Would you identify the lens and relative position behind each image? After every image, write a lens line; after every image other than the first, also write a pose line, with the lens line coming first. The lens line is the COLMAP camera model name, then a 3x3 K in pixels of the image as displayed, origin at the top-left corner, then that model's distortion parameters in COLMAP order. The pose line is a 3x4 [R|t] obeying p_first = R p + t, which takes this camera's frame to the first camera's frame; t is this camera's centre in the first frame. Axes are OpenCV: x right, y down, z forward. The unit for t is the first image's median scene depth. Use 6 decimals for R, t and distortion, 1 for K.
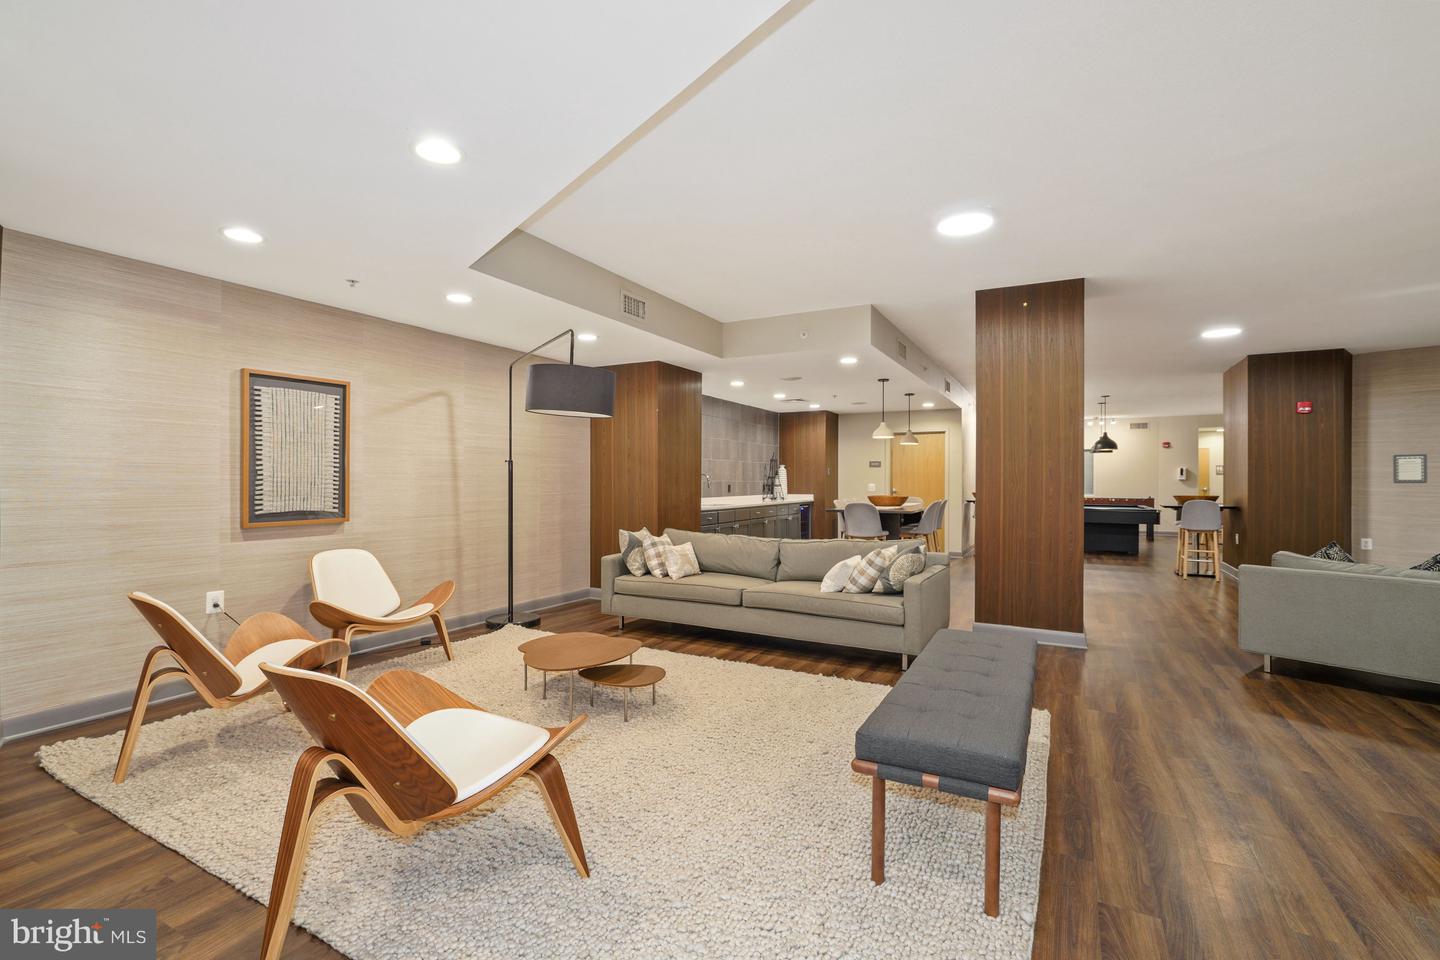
lens RADIAL K [[647.4, 0, 719.5], [0, 647.4, 482.2], [0, 0, 1]] dist [-0.007707, 0.002413]
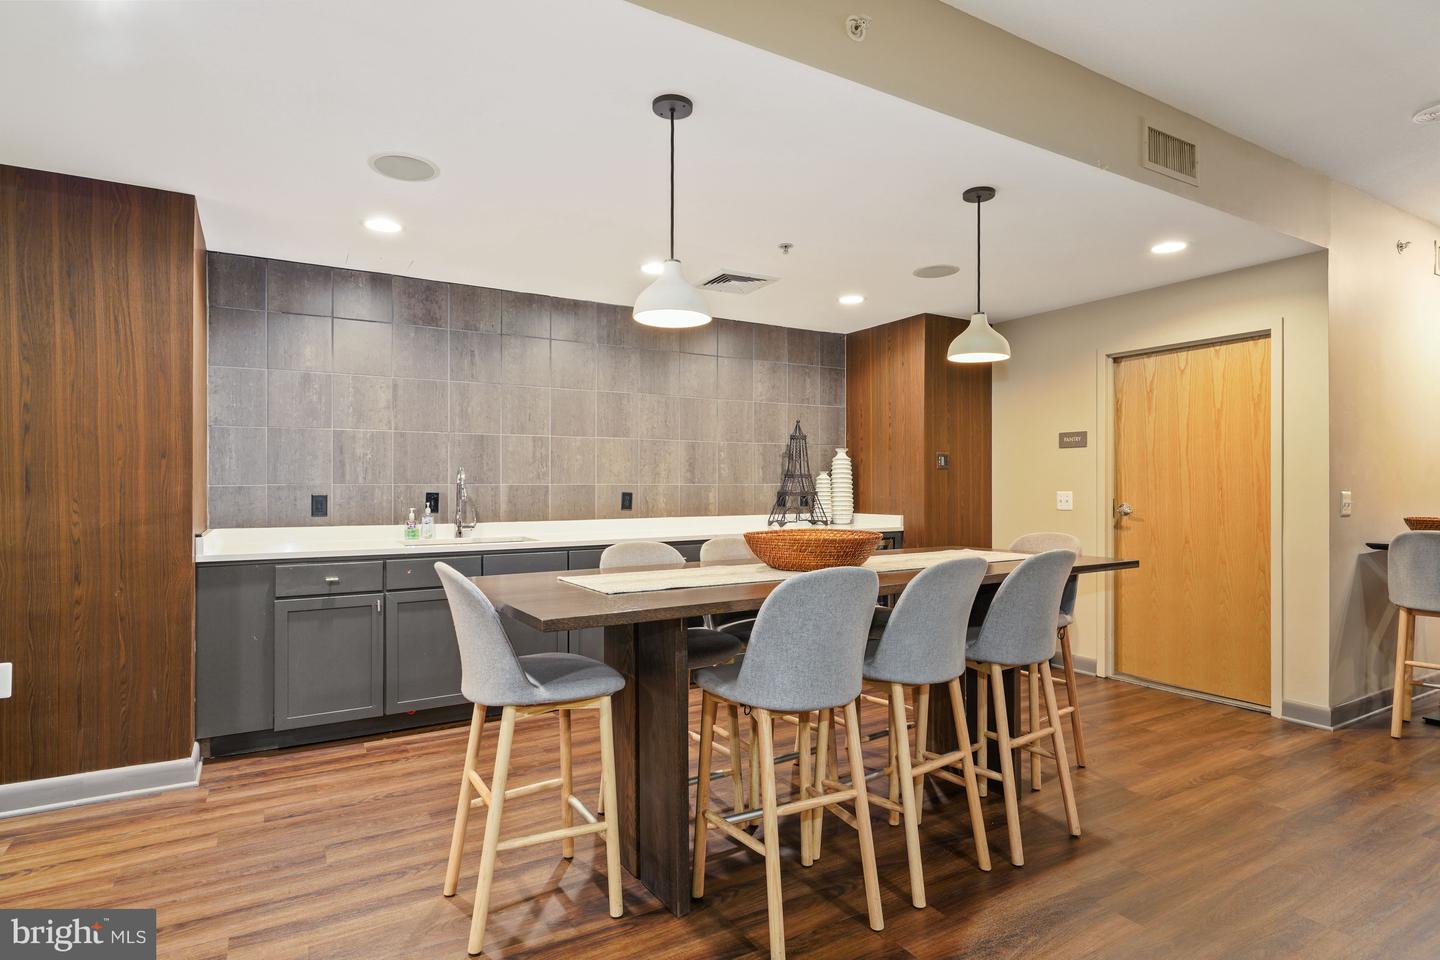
lens RADIAL K [[751.4, 0, 717.2], [0, 751.4, 484.0], [0, 0, 1]] dist [-0.006882, 0.001396]
pose [[0.850477, -0.003515, -0.526001, 0.311102], [0.002676, 0.999994, -0.002354, -0.000765], [0.526006, 0.000595, 0.850481, 0.534180]]
